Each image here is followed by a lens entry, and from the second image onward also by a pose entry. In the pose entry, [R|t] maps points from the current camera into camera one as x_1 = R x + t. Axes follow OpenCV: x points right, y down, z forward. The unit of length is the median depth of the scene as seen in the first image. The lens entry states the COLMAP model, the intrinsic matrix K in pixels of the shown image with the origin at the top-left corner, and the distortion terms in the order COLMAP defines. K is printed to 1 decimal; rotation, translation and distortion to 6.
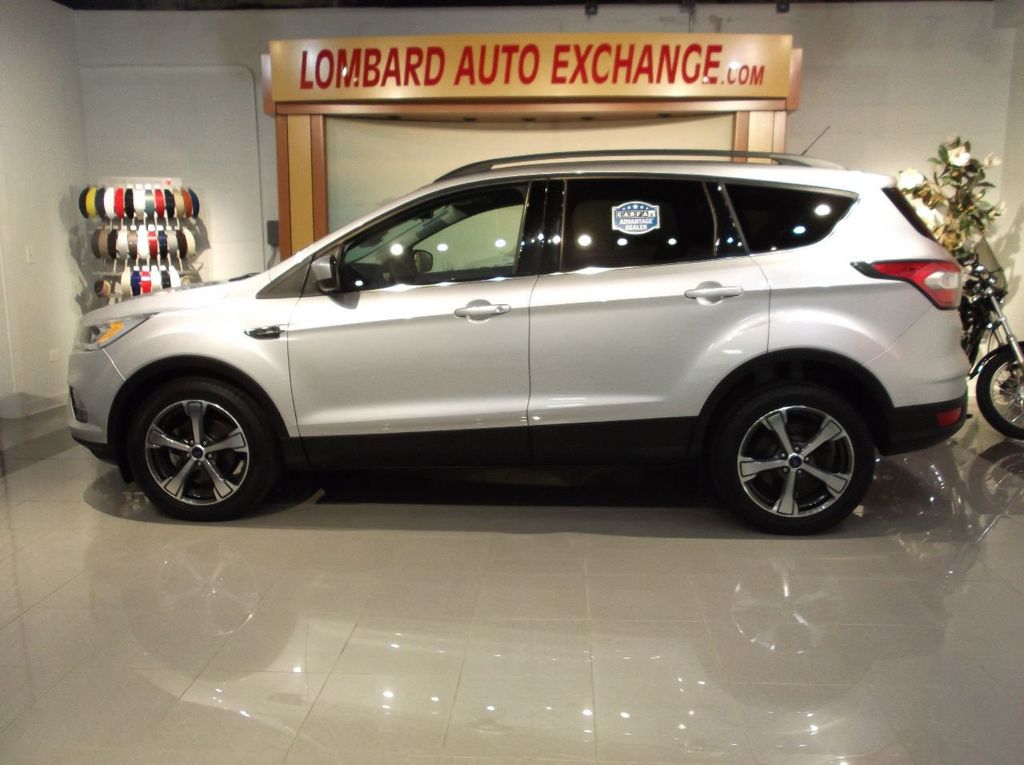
lens RADIAL K [[846.3, 0, 512.0], [0, 846.3, 382.5], [0, 0, 1]] dist [-0.010271, -0.004313]
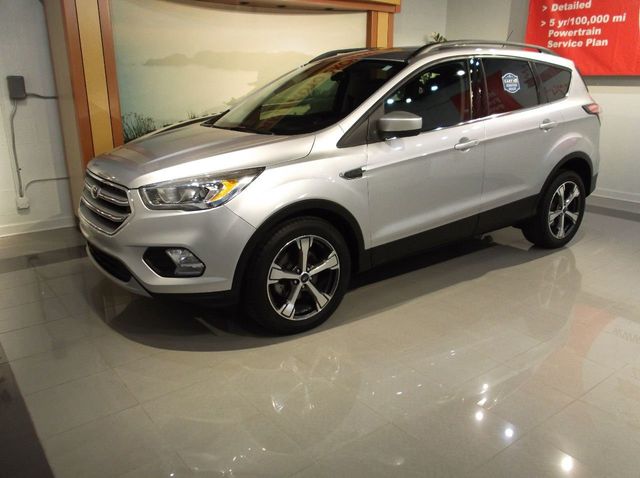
lens RADIAL K [[524.6, 0, 320.0], [0, 524.6, 239.0], [0, 0, 1]] dist [0.000691, 0.003834]
pose [[0.752967, -0.186876, 0.630966, -0.877689], [0.121423, 0.981821, 0.145890, -0.086371], [-0.646759, -0.033237, 0.761970, 0.430191]]
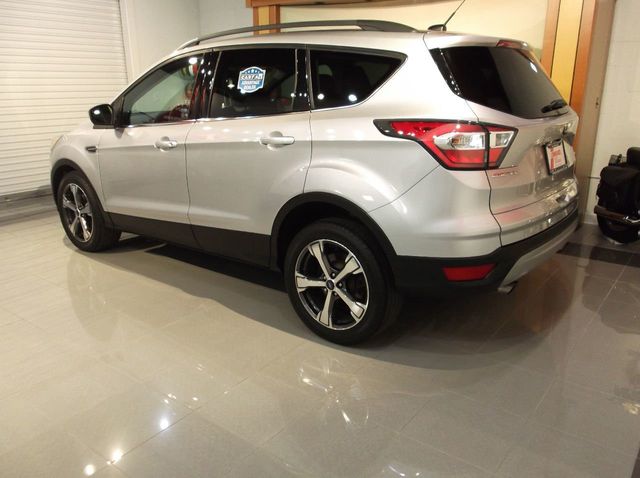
lens RADIAL K [[536.7, 0, 296.5], [0, 536.7, 237.3], [0, 0, 1]] dist [-0.005504, -0.001471]
pose [[0.813388, 0.156874, -0.560170, 0.712022], [-0.089227, 0.985202, 0.146342, -0.081506], [0.574838, -0.069051, 0.815348, 0.342815]]
